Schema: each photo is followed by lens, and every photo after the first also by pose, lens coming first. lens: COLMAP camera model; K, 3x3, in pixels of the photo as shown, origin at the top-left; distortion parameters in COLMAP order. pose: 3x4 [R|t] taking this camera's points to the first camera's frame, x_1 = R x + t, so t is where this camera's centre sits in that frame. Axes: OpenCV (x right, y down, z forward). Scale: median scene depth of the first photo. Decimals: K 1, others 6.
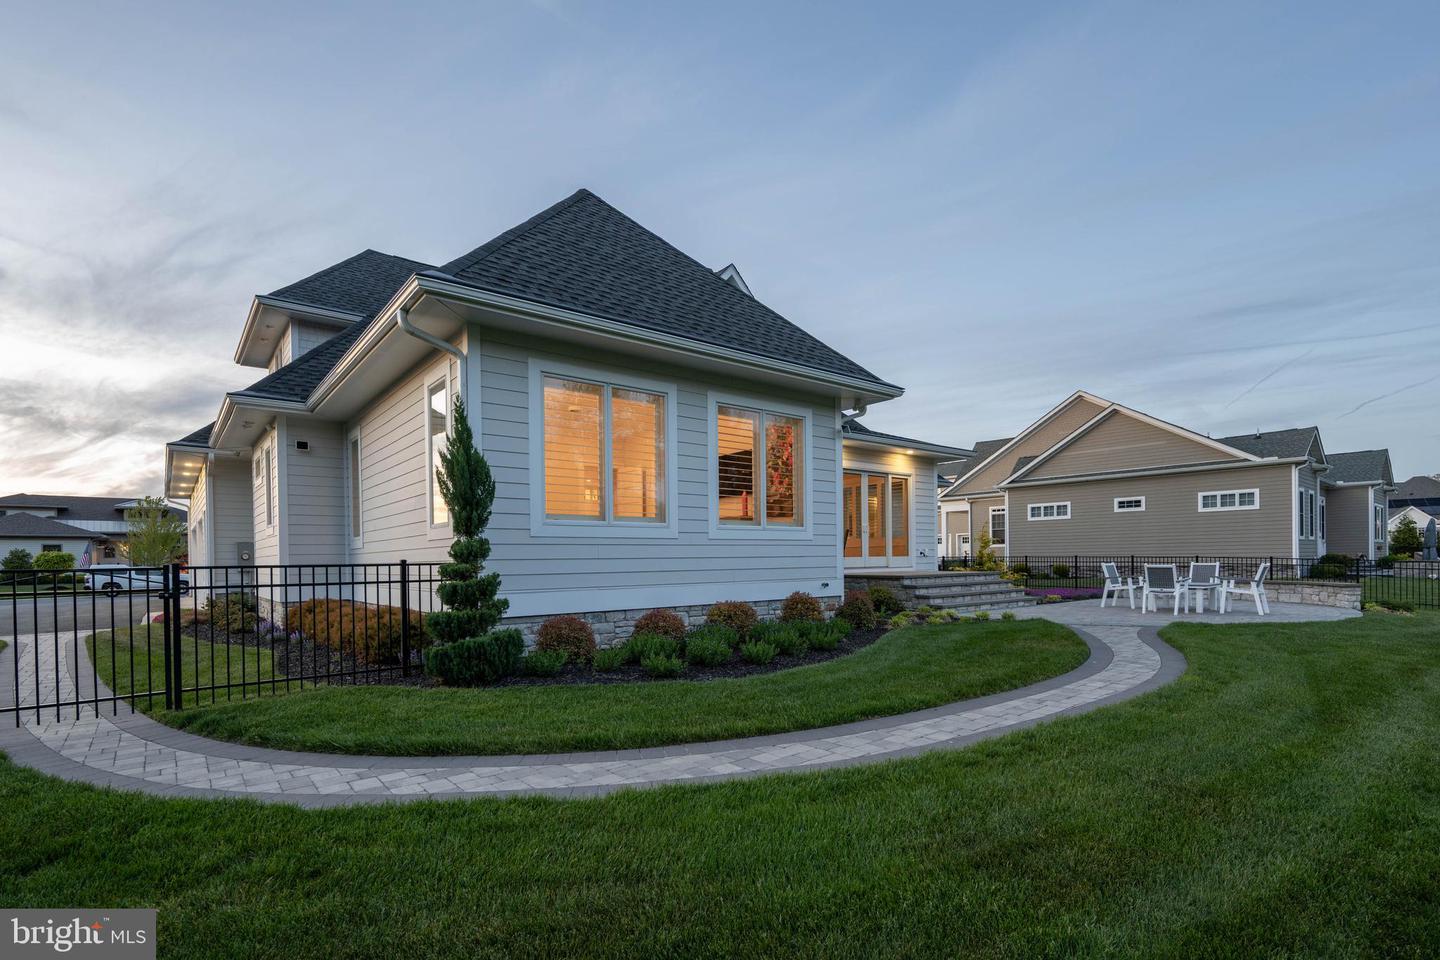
lens RADIAL K [[639.5, 0, 727.2], [0, 639.5, 564.2], [0, 0, 1]] dist [-0.003758, -0.000220]
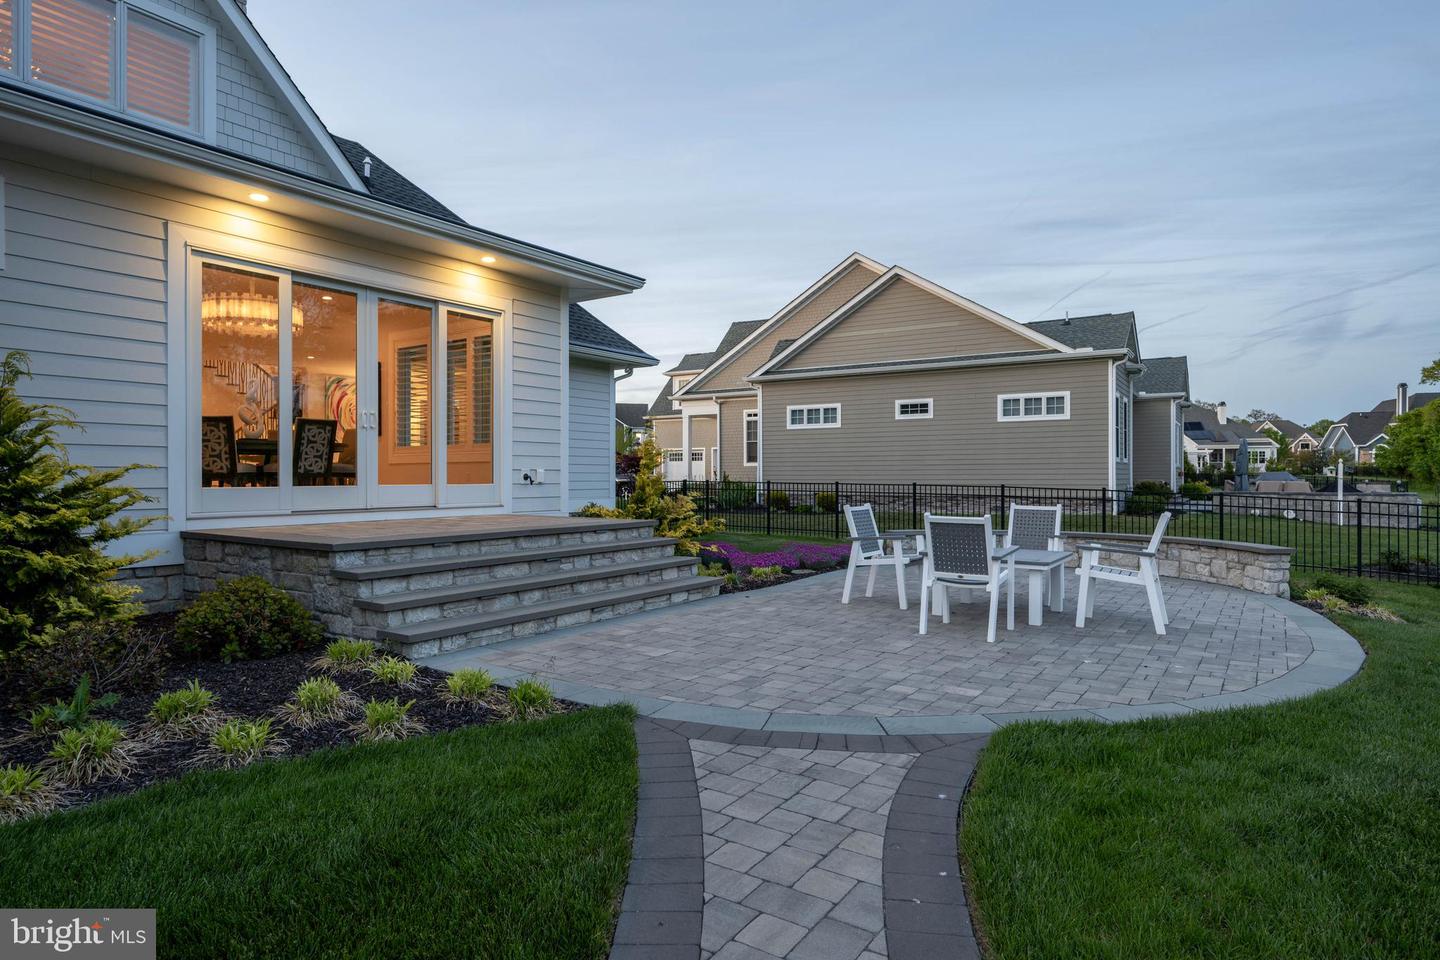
lens RADIAL K [[795.8, 0, 716.7], [0, 795.8, 476.6], [0, 0, 1]] dist [-0.005051, -0.000481]
pose [[0.951770, 0.010338, 0.306638, 0.177041], [-0.007100, 0.999907, -0.011674, -0.008282], [-0.306730, 0.008933, 0.951755, 0.265609]]
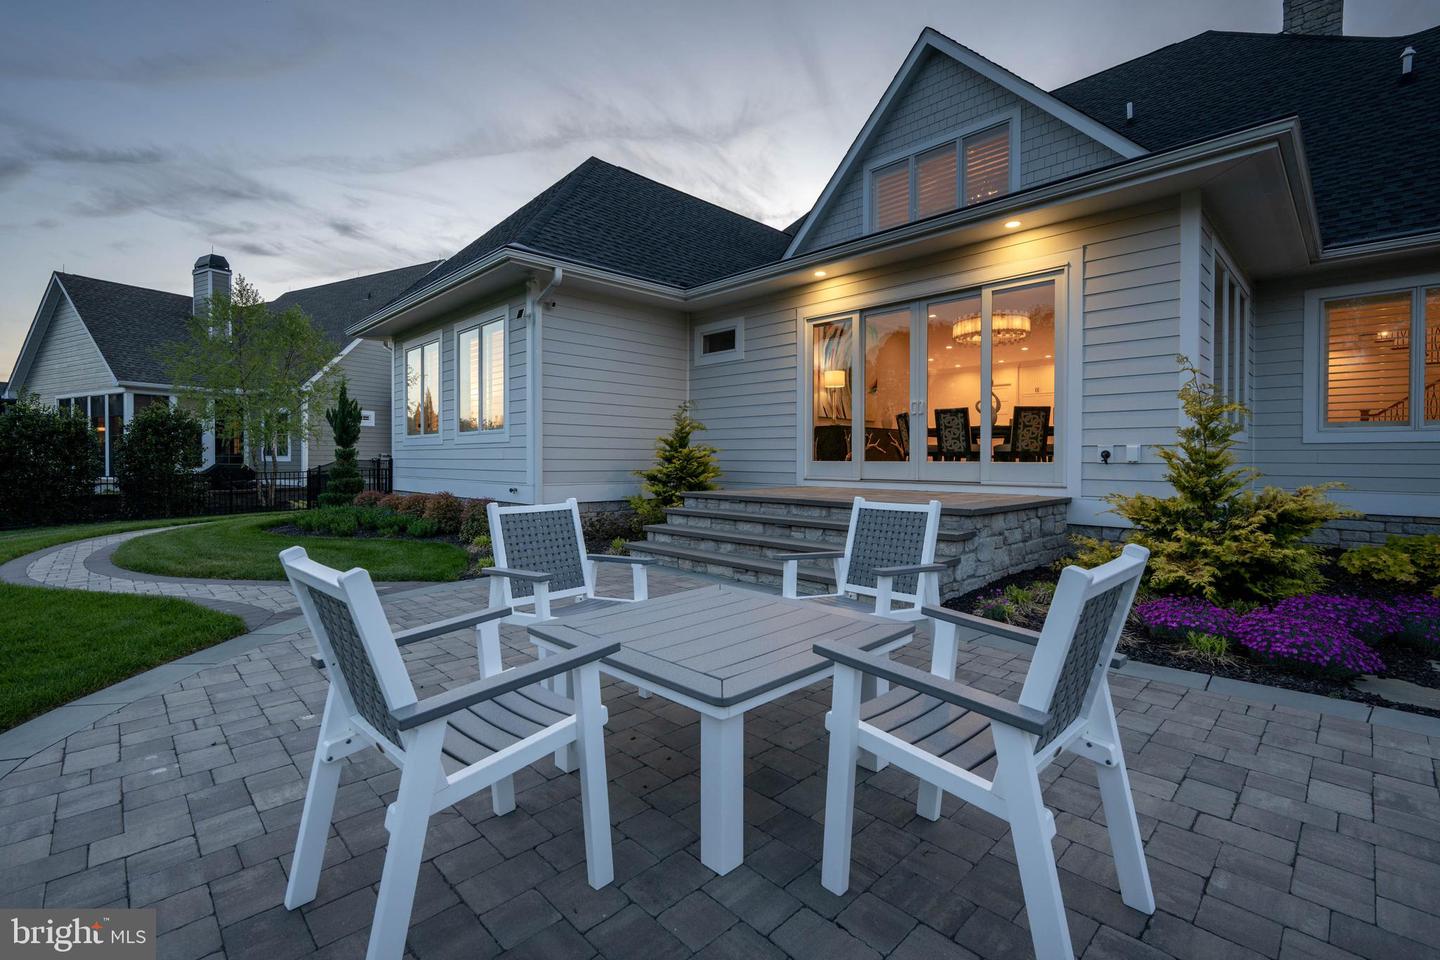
lens RADIAL K [[639.5, 0, 717.4], [0, 639.5, 466.0], [0, 0, 1]] dist [-0.003758, -0.000220]
pose [[0.118416, 0.022886, -0.992700, 0.461380], [-0.014039, 0.999673, 0.021373, -0.011103], [0.992865, 0.011406, 0.118699, 0.495159]]
